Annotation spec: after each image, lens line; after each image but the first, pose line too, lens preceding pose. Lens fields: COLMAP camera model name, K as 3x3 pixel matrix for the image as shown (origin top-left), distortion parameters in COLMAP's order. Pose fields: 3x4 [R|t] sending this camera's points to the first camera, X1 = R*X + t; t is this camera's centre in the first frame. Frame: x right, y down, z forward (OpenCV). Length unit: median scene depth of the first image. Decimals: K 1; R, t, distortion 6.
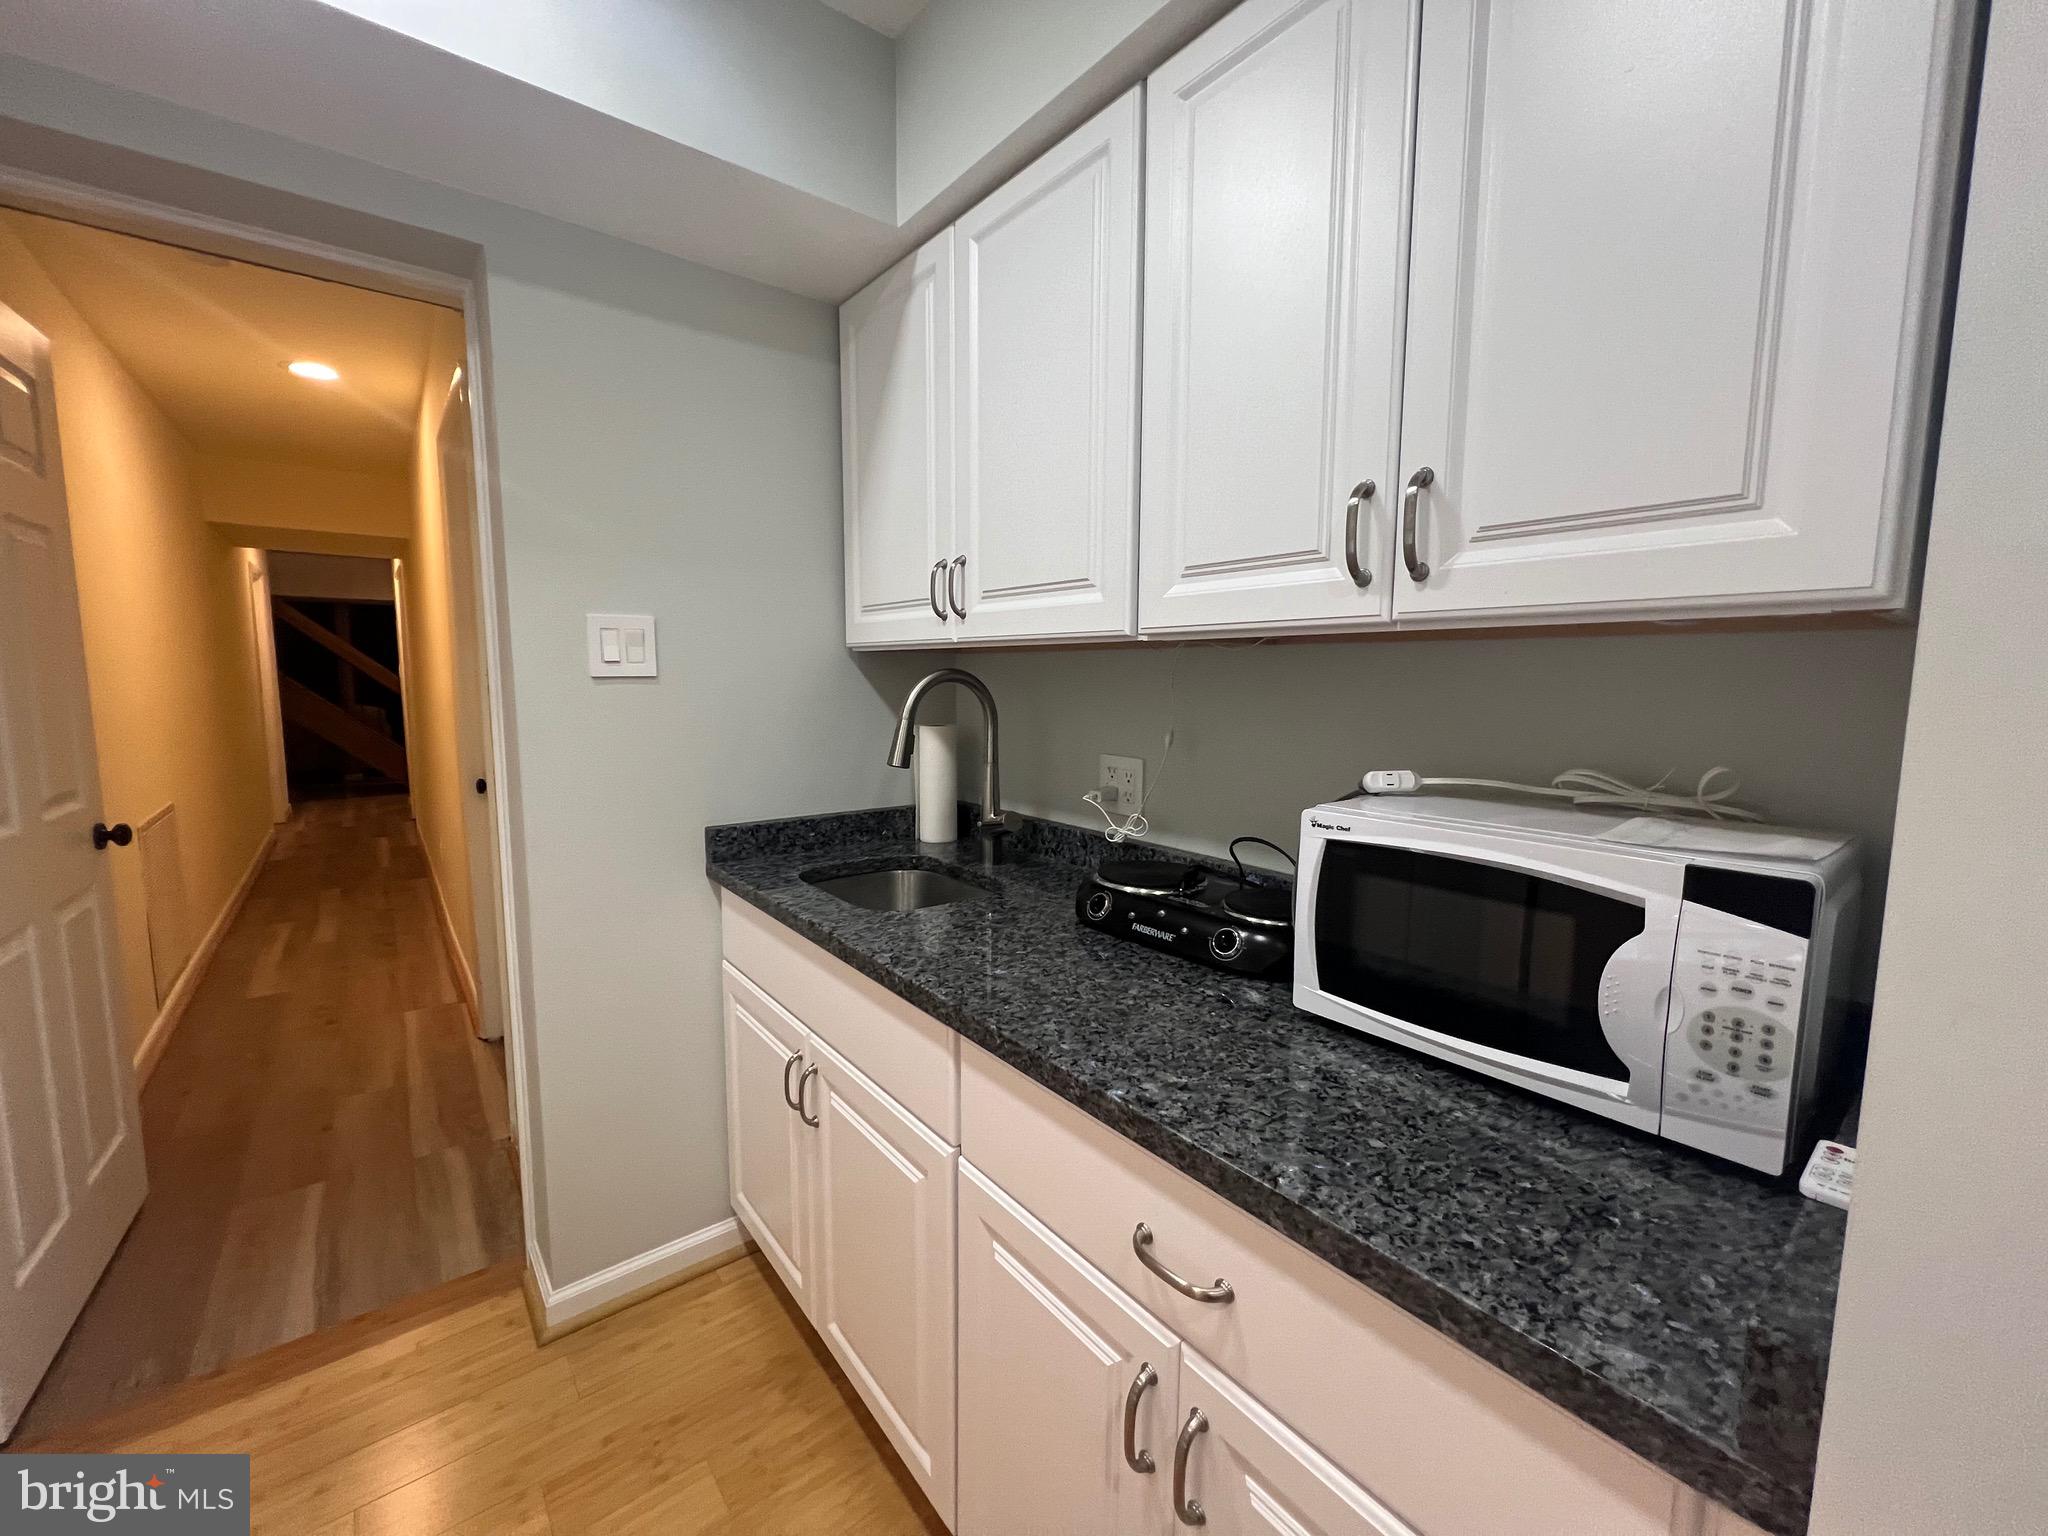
lens RADIAL K [[824.0, 0, 998.8], [0, 824.0, 767.8], [0, 0, 1]] dist [-0.003773, -0.000122]
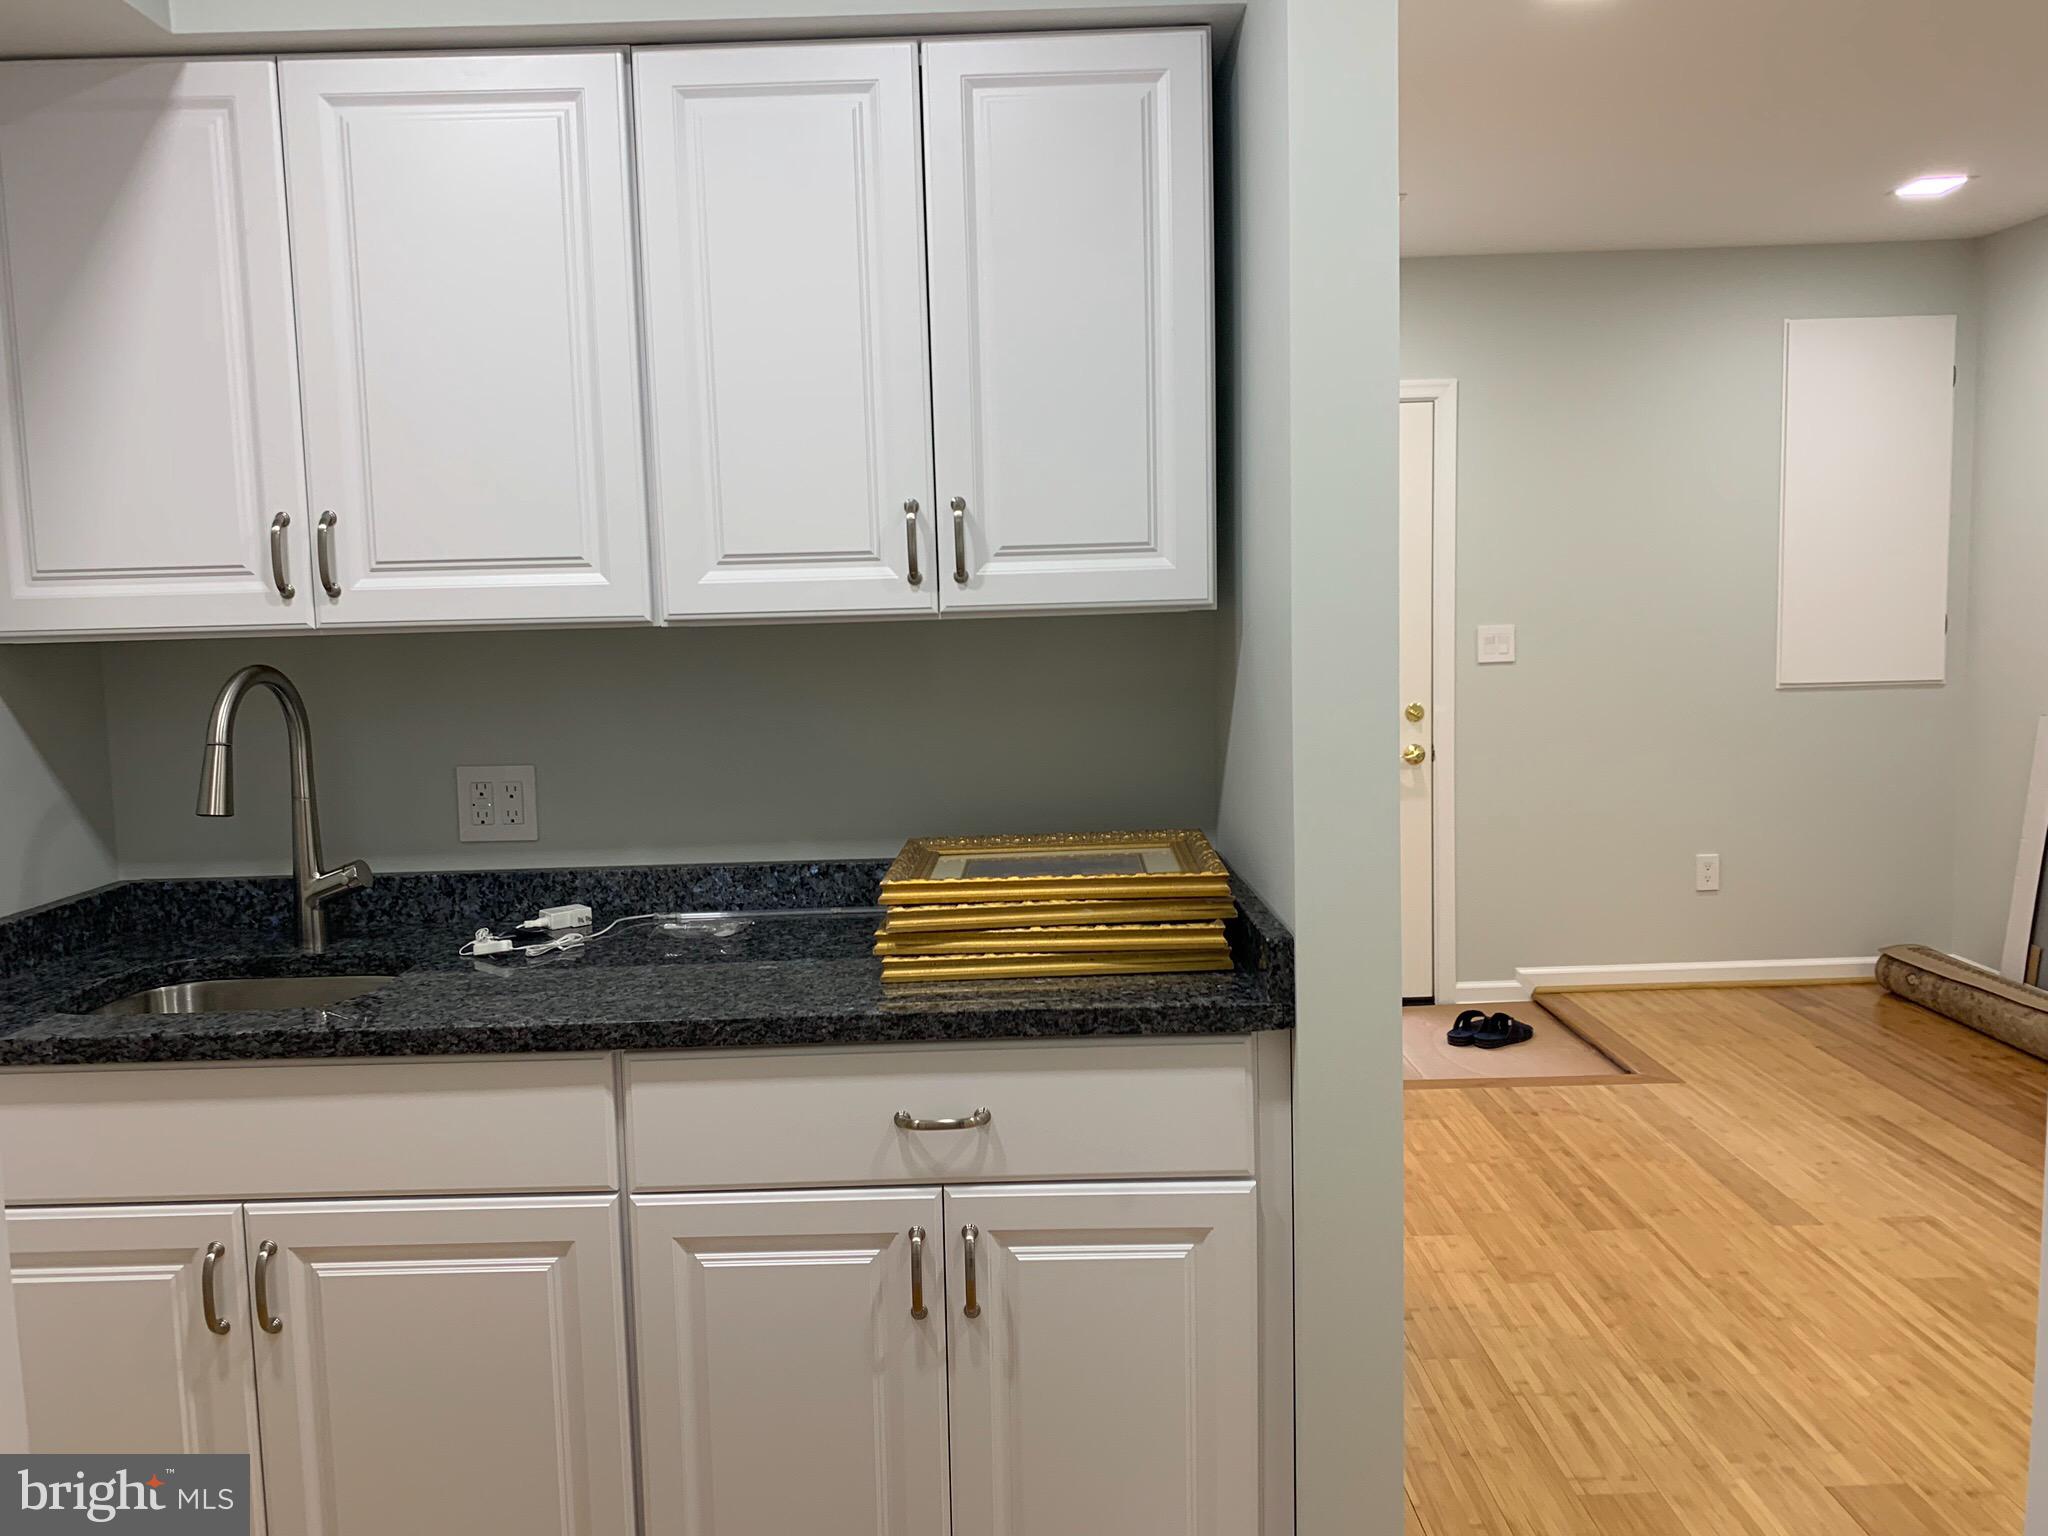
lens RADIAL K [[1586.9, 0, 1007.0], [0, 1586.9, 756.6], [0, 0, 1]] dist [0.010959, -0.018330]
pose [[0.625485, -0.103858, 0.773293, -1.017421], [0.119472, 0.992162, 0.036617, -0.027679], [-0.771035, 0.069483, 0.632991, -0.447902]]
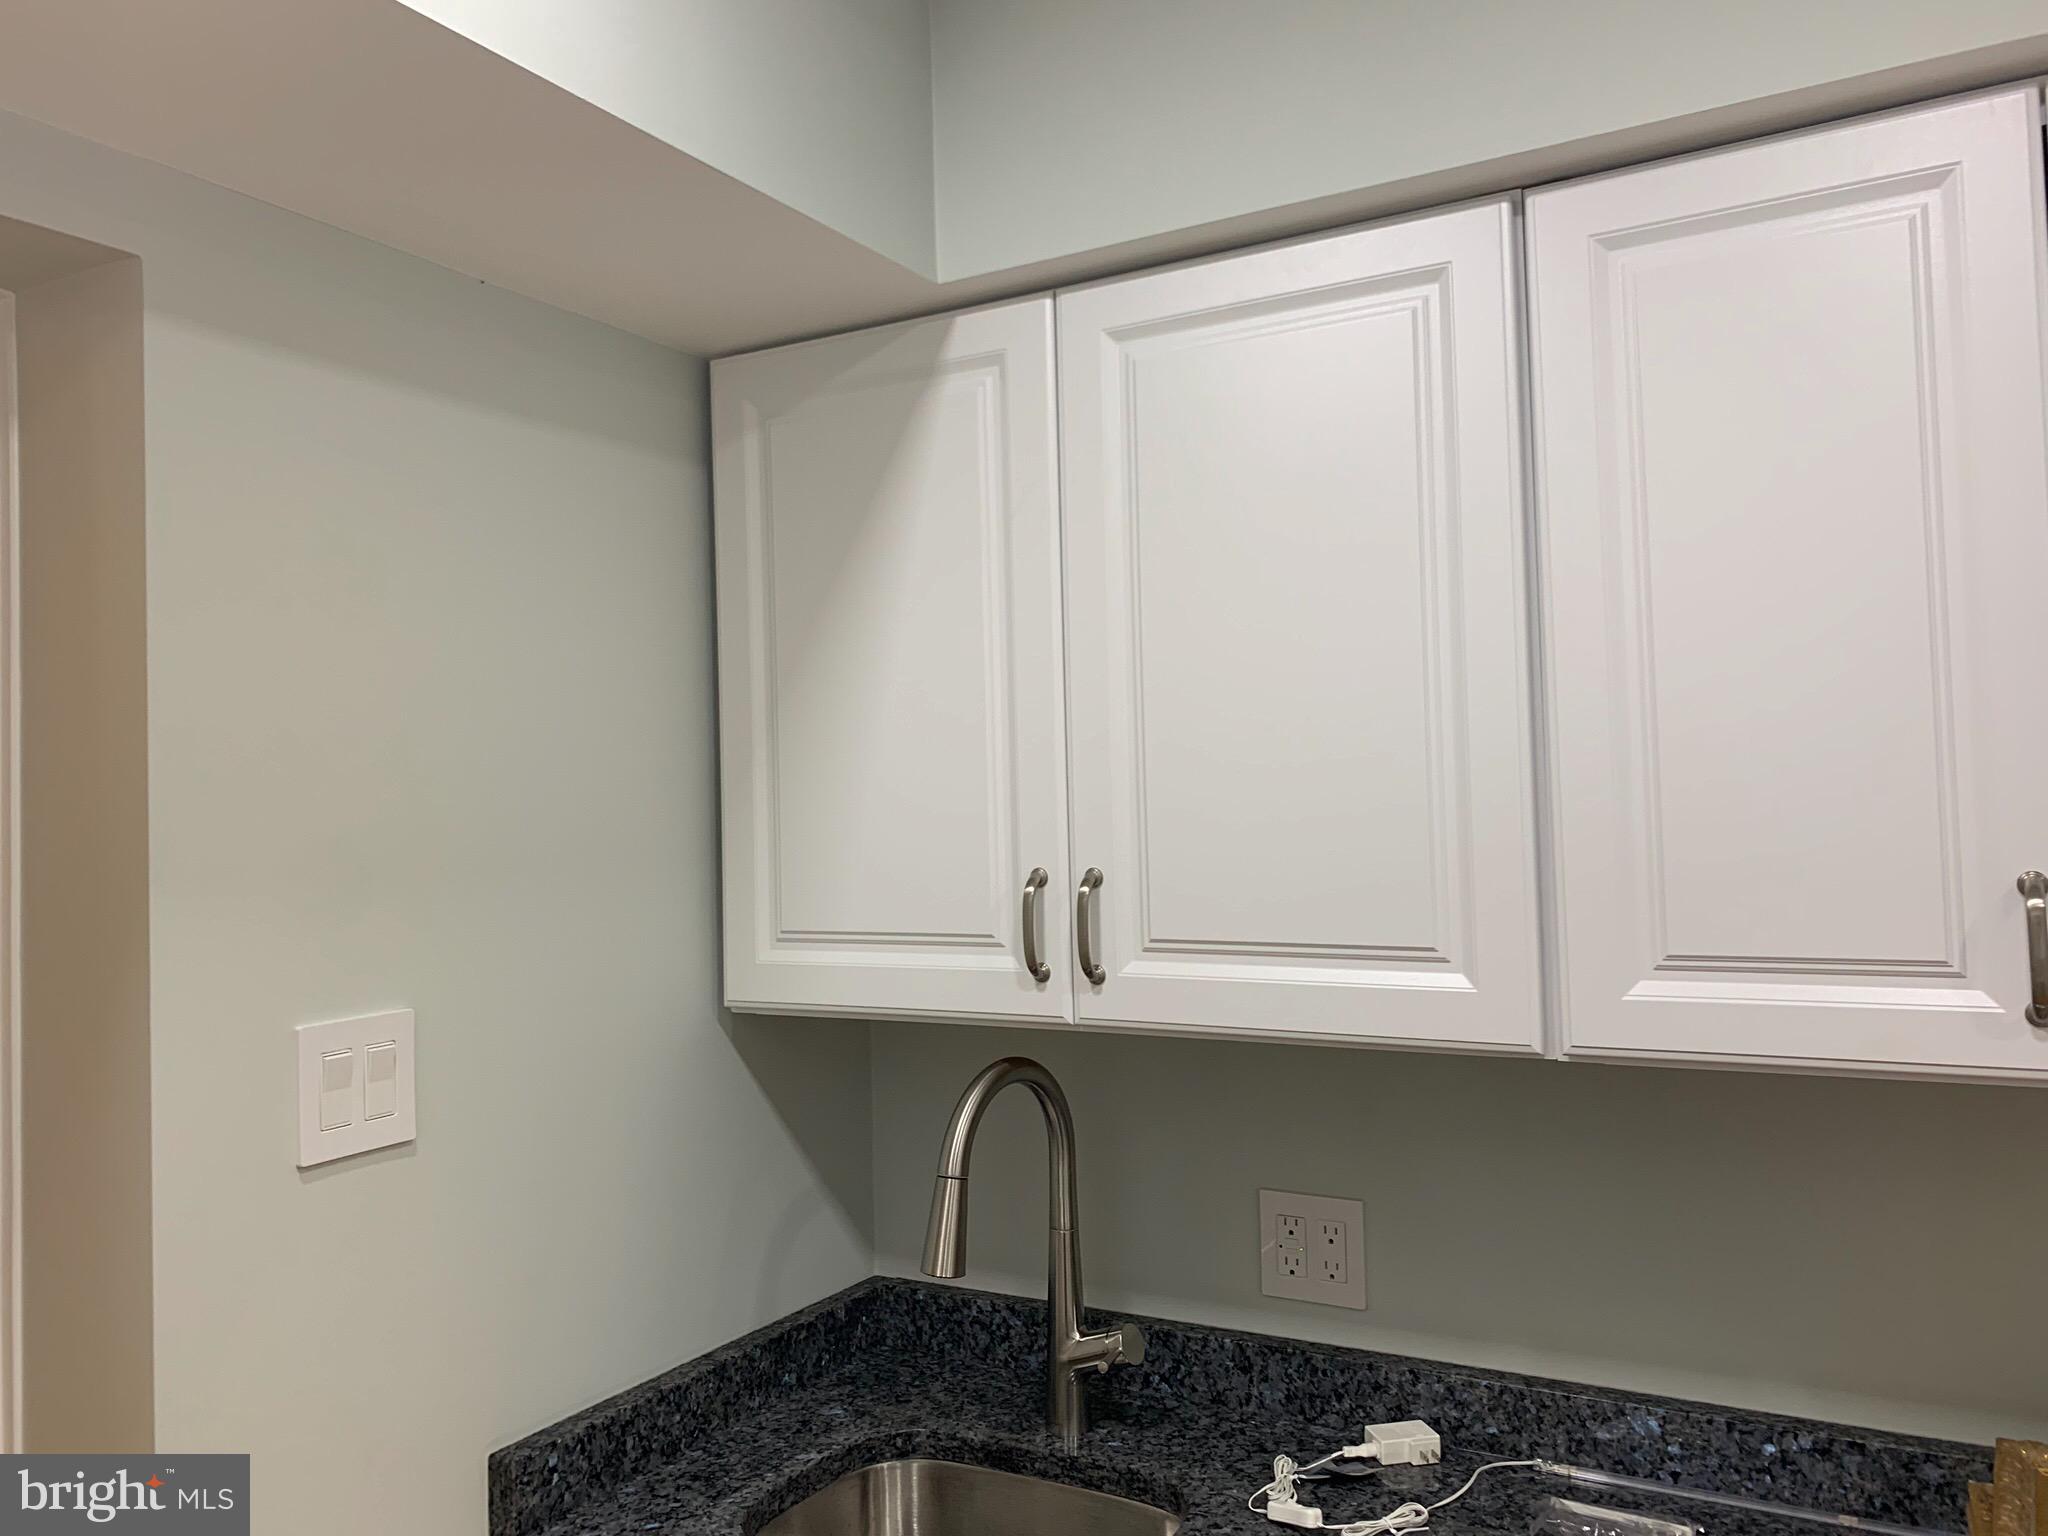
lens RADIAL K [[1586.9, 0, 1028.1], [0, 1586.9, 750.0], [0, 0, 1]] dist [0.010959, -0.018330]
pose [[0.926629, -0.013631, 0.375729, -0.619671], [0.073991, 0.986411, -0.146691, -0.241679], [-0.368624, 0.163729, 0.915046, 0.060998]]
